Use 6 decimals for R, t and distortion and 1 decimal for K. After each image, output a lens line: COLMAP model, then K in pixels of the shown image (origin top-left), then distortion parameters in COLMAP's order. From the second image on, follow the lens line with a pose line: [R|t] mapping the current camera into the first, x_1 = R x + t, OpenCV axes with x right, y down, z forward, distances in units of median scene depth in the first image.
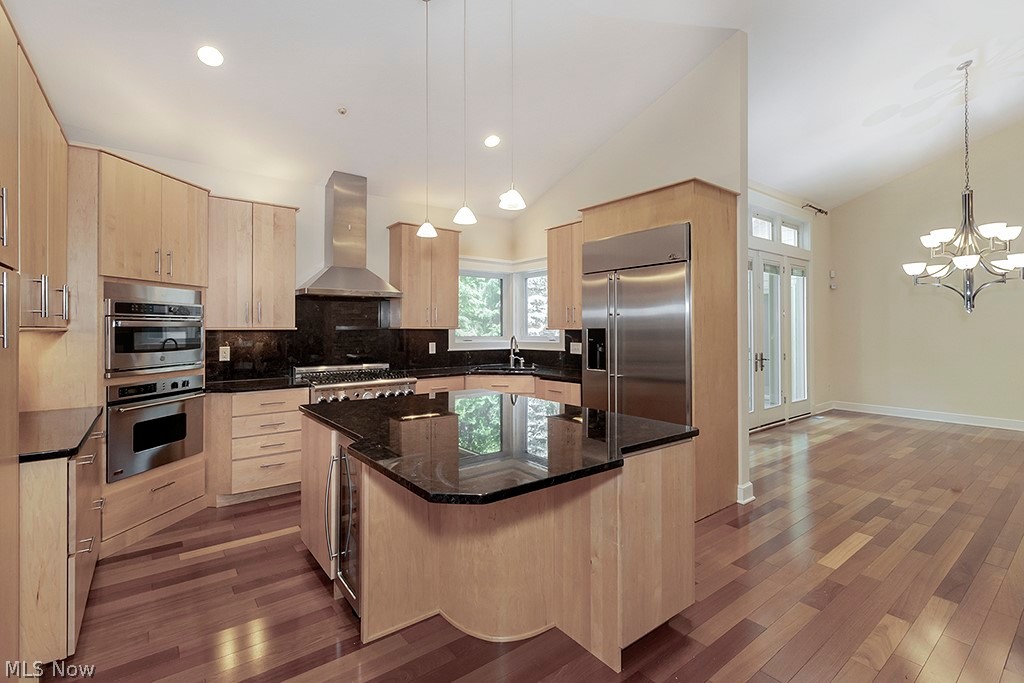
lens RADIAL K [[459.9, 0, 493.9], [0, 459.9, 335.2], [0, 0, 1]] dist [0.001279, 0.000274]
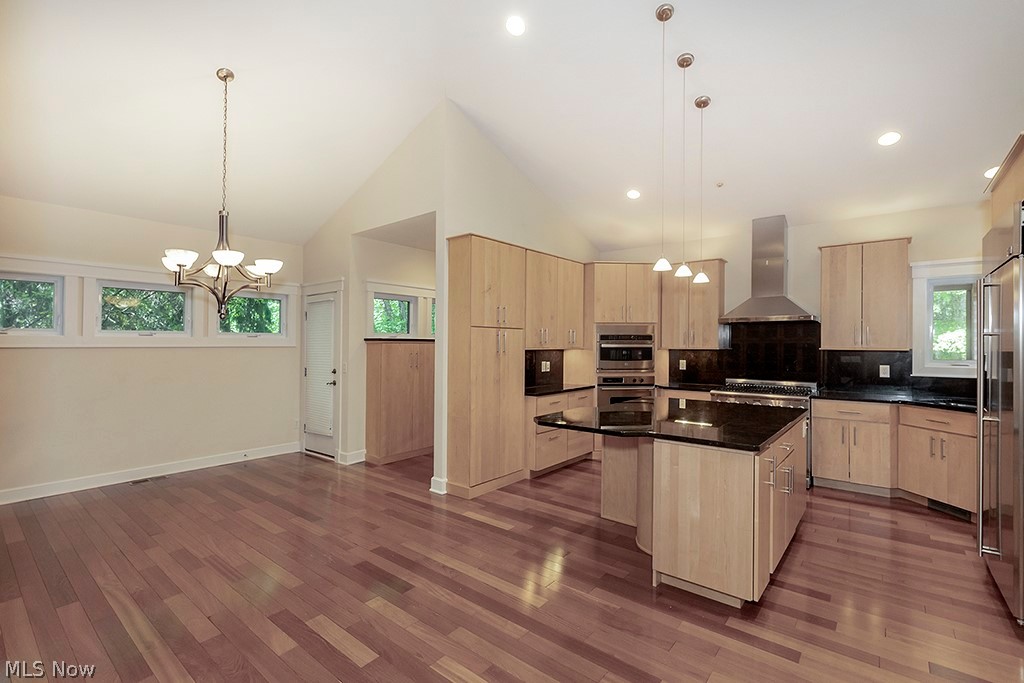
lens RADIAL K [[464.2, 0, 512.0], [0, 464.2, 341.5], [0, 0, 1]] dist [-0.000342, 0.000050]
pose [[0.253875, 0.000867, -0.967237, 0.573759], [-0.016811, 0.999853, -0.003516, -0.016235], [0.967091, 0.017153, 0.253852, 0.056834]]
